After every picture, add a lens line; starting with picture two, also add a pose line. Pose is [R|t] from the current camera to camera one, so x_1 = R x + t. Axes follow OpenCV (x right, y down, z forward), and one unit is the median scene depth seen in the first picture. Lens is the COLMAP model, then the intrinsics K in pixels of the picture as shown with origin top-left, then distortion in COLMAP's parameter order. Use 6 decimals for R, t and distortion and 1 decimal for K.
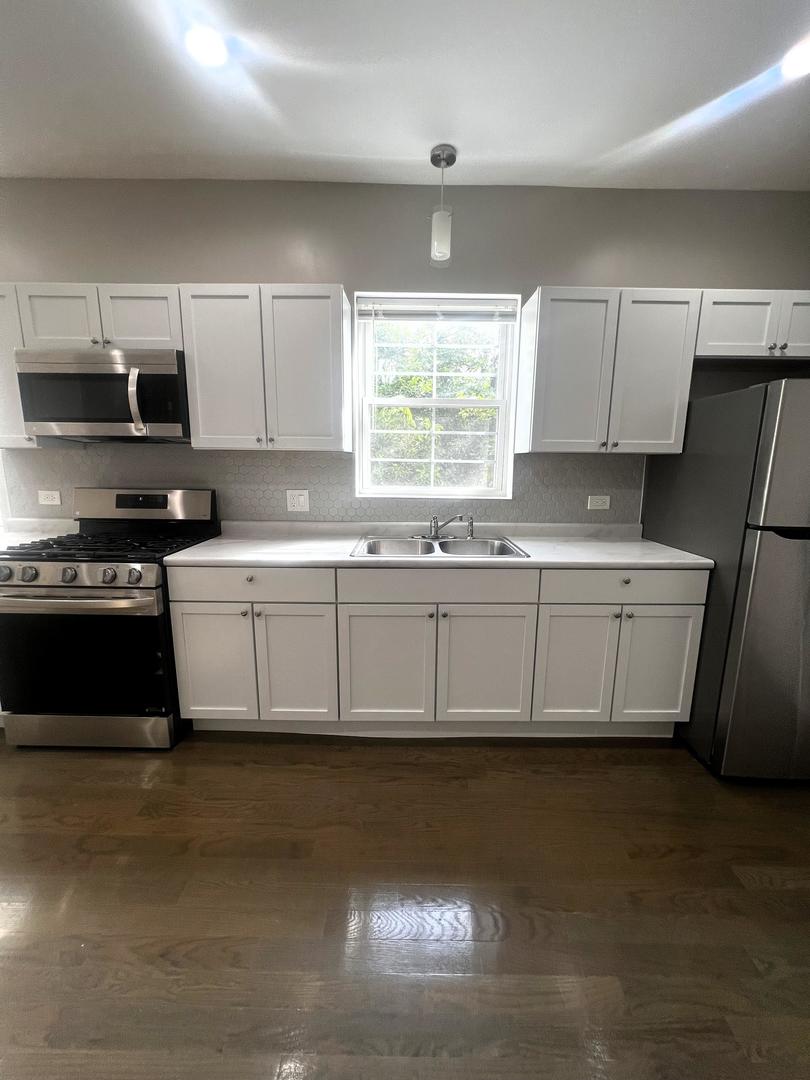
lens RADIAL K [[430.8, 0, 406.7], [0, 430.8, 539.1], [0, 0, 1]] dist [-0.005794, 0.001064]
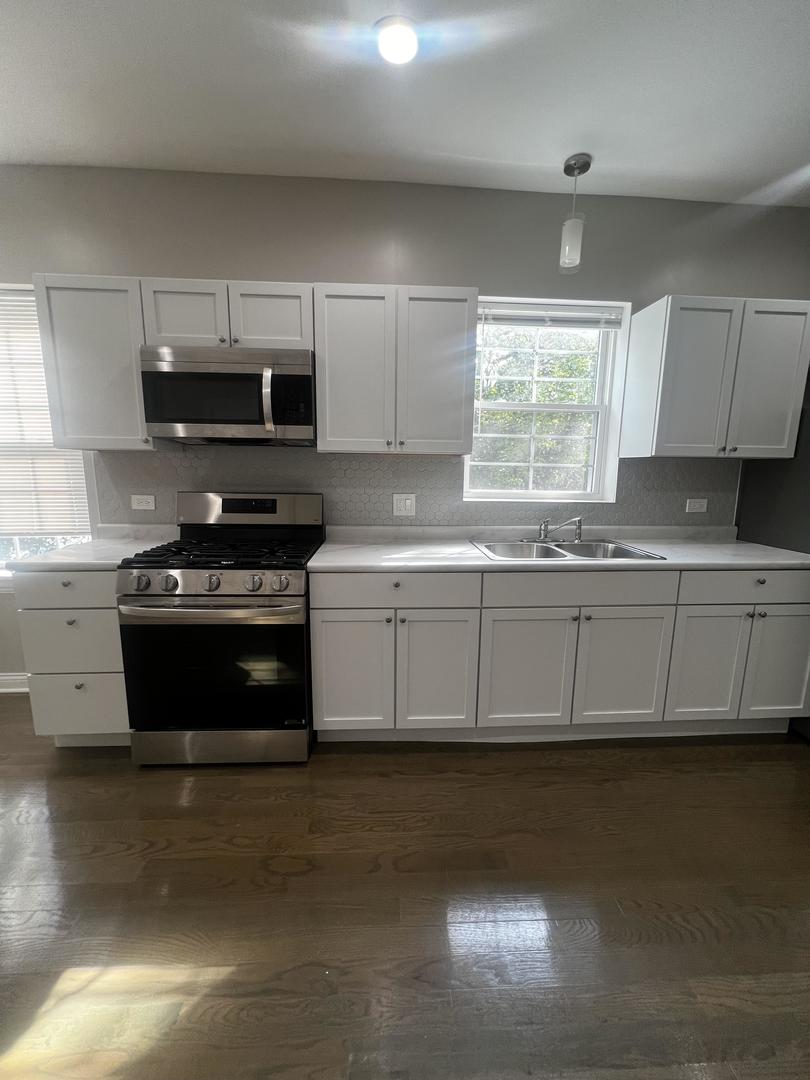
lens RADIAL K [[430.8, 0, 404.1], [0, 430.8, 538.6], [0, 0, 1]] dist [-0.005794, 0.001064]
pose [[0.998398, -0.007531, 0.056074, -0.373595], [0.008065, 0.999924, -0.009313, -0.002685], [-0.056000, 0.009750, 0.998383, 0.018781]]
